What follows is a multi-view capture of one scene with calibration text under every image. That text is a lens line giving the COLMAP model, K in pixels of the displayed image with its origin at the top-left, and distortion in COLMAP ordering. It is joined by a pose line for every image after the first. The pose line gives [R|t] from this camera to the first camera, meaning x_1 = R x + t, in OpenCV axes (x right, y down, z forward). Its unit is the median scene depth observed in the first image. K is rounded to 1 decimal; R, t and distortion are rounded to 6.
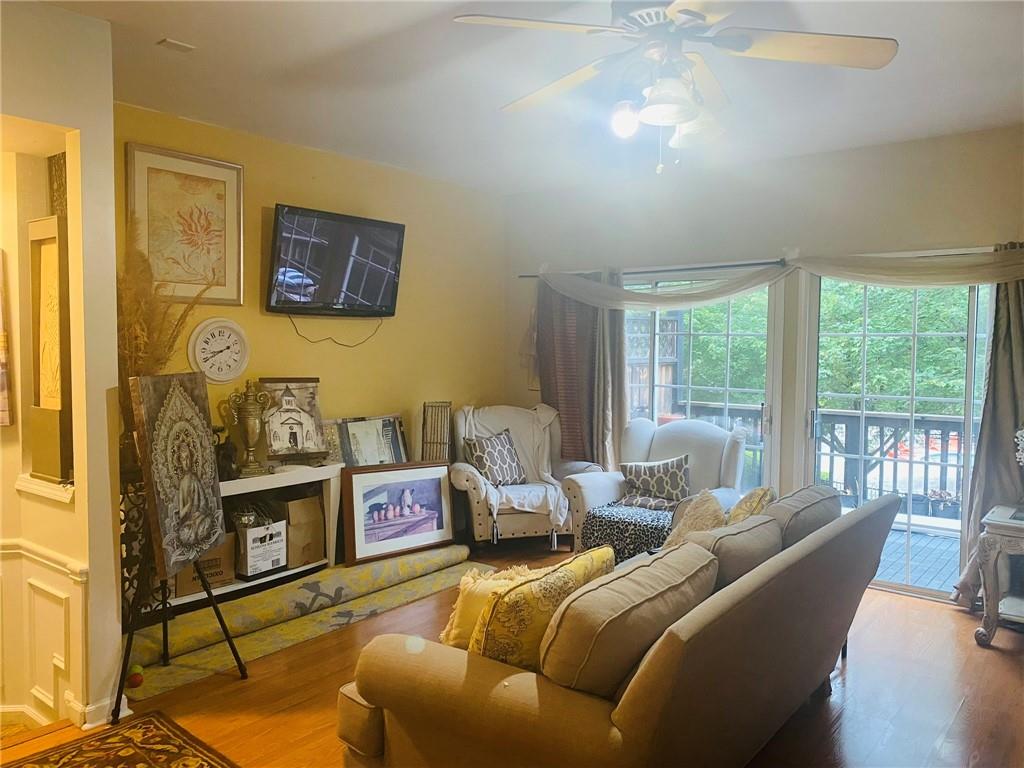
lens RADIAL K [[777.0, 0, 516.6], [0, 777.0, 382.0], [0, 0, 1]] dist [0.006800, 0.009254]
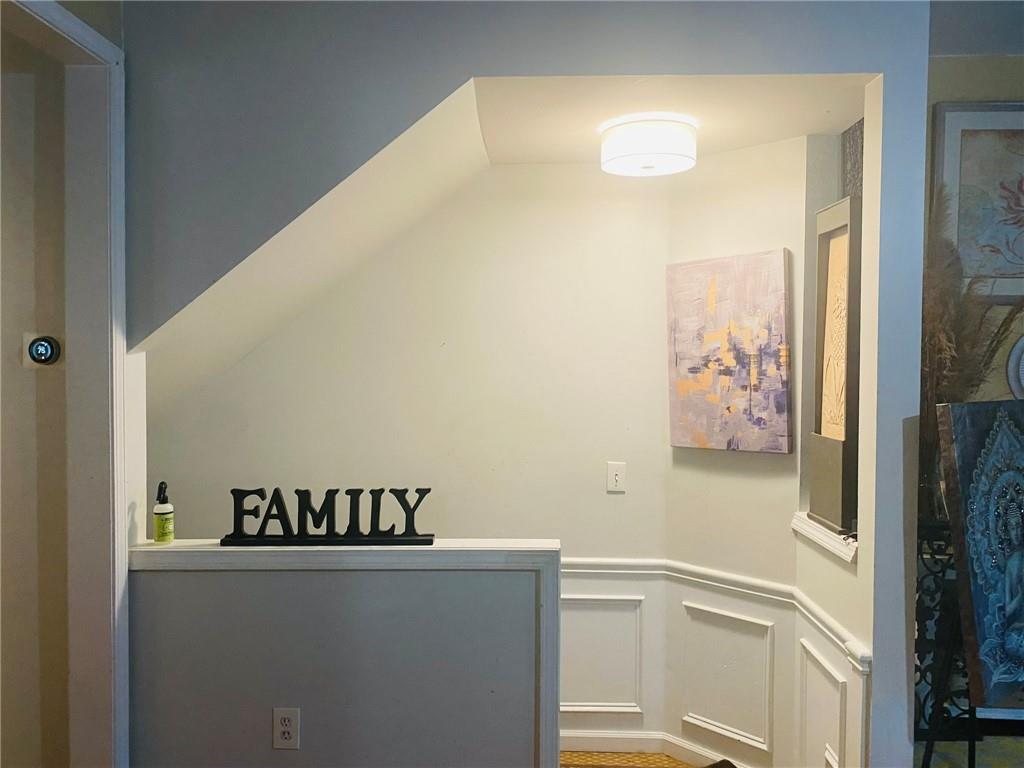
lens RADIAL K [[777.0, 0, 516.6], [0, 777.0, 382.0], [0, 0, 1]] dist [0.006800, 0.009254]
pose [[0.601322, 0.017405, -0.798817, -0.149547], [-0.040326, 0.999150, -0.008586, -0.003924], [0.797989, 0.037376, 0.601512, 0.248173]]
